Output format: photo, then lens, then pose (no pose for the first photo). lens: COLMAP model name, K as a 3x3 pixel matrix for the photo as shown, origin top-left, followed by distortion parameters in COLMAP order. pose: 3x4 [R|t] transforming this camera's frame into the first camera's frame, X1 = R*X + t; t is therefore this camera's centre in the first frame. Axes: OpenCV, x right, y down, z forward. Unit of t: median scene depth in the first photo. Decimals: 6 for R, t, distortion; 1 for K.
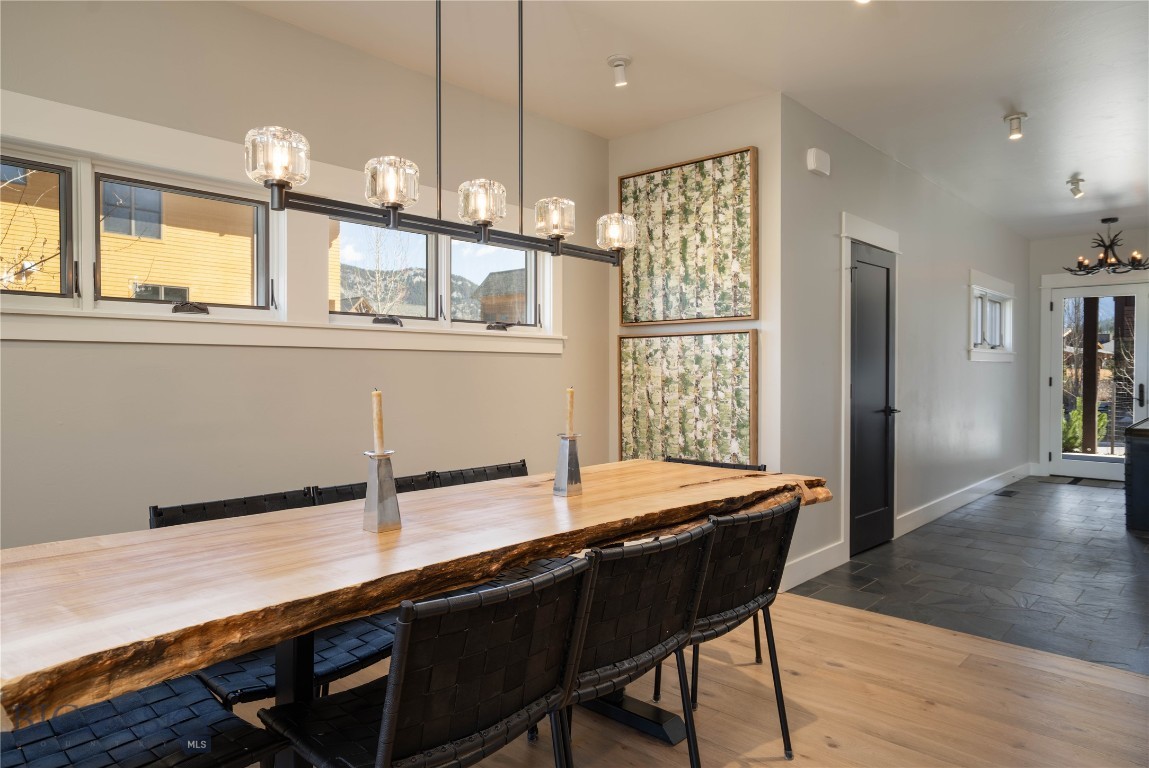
lens RADIAL K [[748.5, 0, 574.3], [0, 748.5, 380.8], [0, 0, 1]] dist [0.008696, 0.002639]
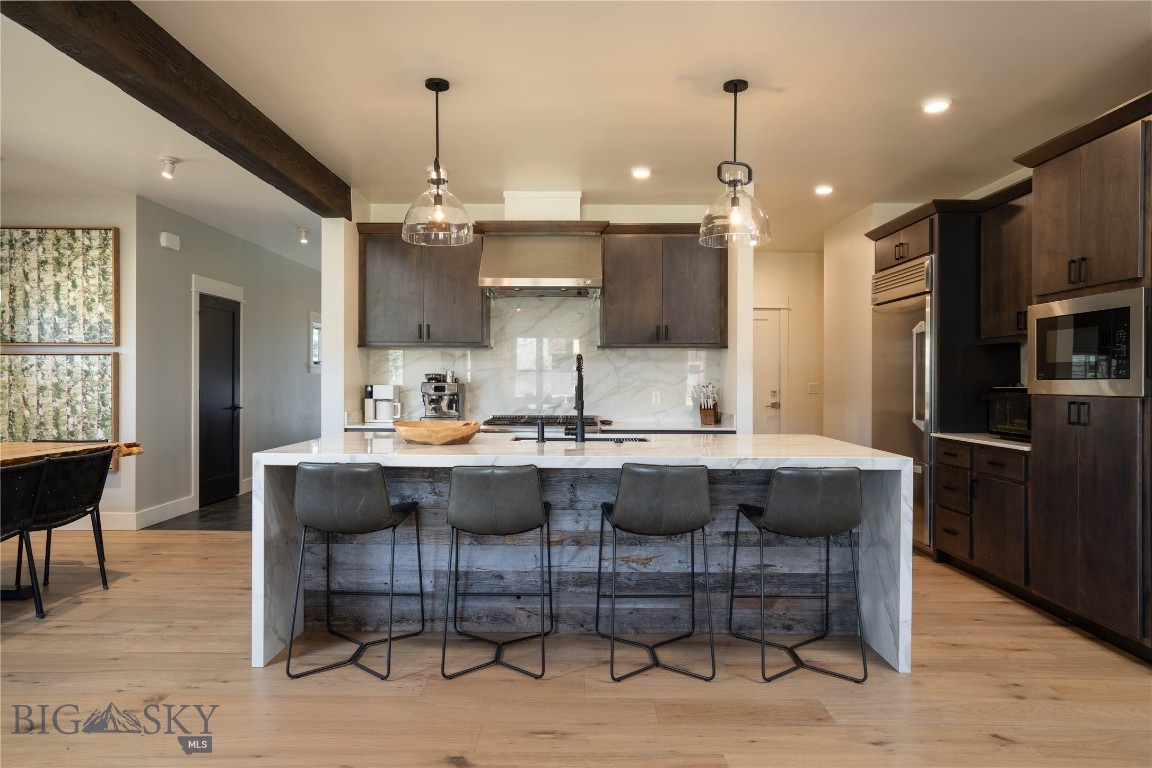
lens RADIAL K [[708.9, 0, 593.6], [0, 708.9, 380.1], [0, 0, 1]] dist [-0.003392, 0.013360]
pose [[0.735786, 0.001539, 0.677212, -0.010334], [0.004737, 0.999961, -0.007420, -0.000698], [-0.677197, 0.008667, 0.735751, -0.609612]]
